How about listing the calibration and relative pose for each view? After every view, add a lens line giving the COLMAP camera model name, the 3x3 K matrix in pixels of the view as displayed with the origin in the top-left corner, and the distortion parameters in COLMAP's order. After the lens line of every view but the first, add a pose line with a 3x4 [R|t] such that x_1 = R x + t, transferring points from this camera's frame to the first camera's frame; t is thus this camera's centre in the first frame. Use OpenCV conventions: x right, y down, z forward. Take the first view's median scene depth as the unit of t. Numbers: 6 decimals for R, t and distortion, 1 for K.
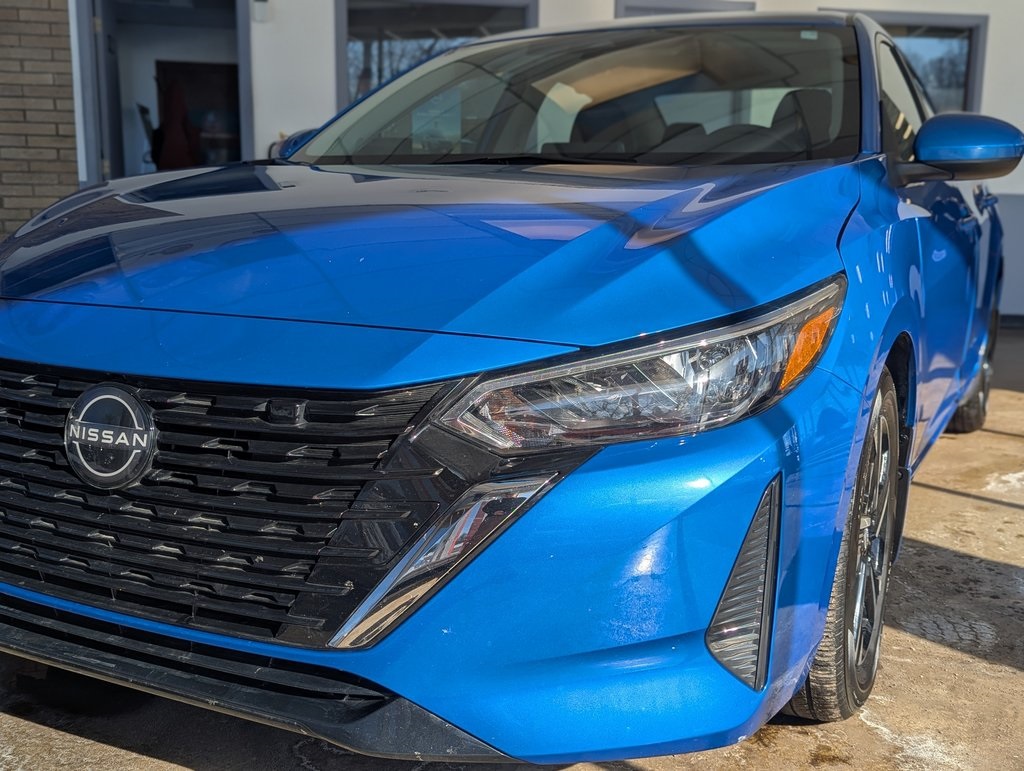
lens RADIAL K [[1108.8, 0, 505.4], [0, 1108.8, 387.1], [0, 0, 1]] dist [0.044641, -0.006812]
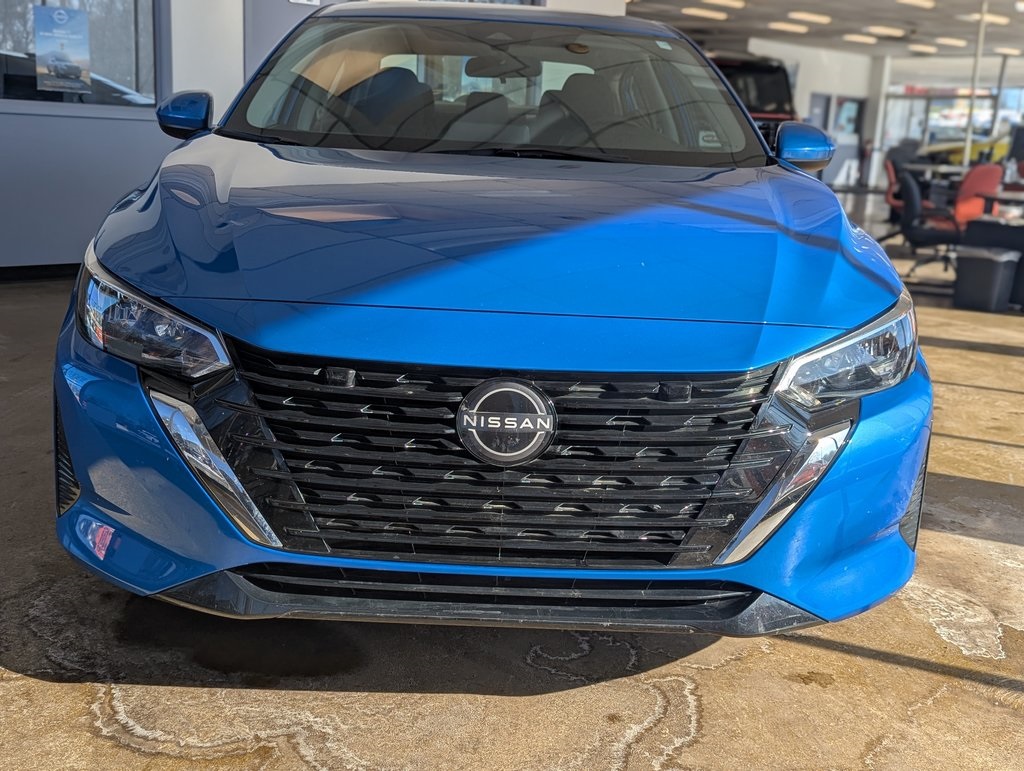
lens RADIAL K [[1111.2, 0, 512.0], [0, 1111.2, 385.5], [0, 0, 1]] dist [0.058386, -0.042500]
pose [[0.874244, -0.073348, 0.479914, -0.927763], [0.039786, 0.996021, 0.079749, -0.090619], [-0.483854, -0.050626, 0.873683, -0.038551]]
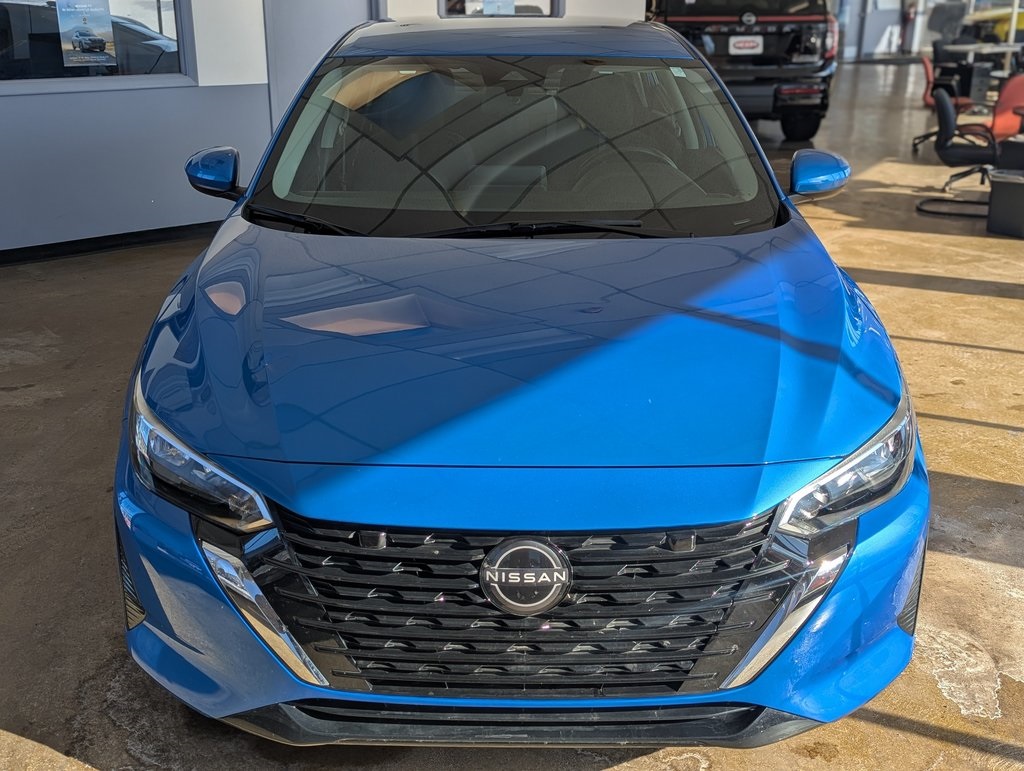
lens RADIAL K [[1108.8, 0, 505.4], [0, 1108.8, 387.1], [0, 0, 1]] dist [0.044641, -0.006812]
pose [[0.888906, -0.157409, 0.430197, -0.909555], [0.080605, 0.978202, 0.191372, -0.426260], [-0.450943, -0.135435, 0.882218, -0.103486]]
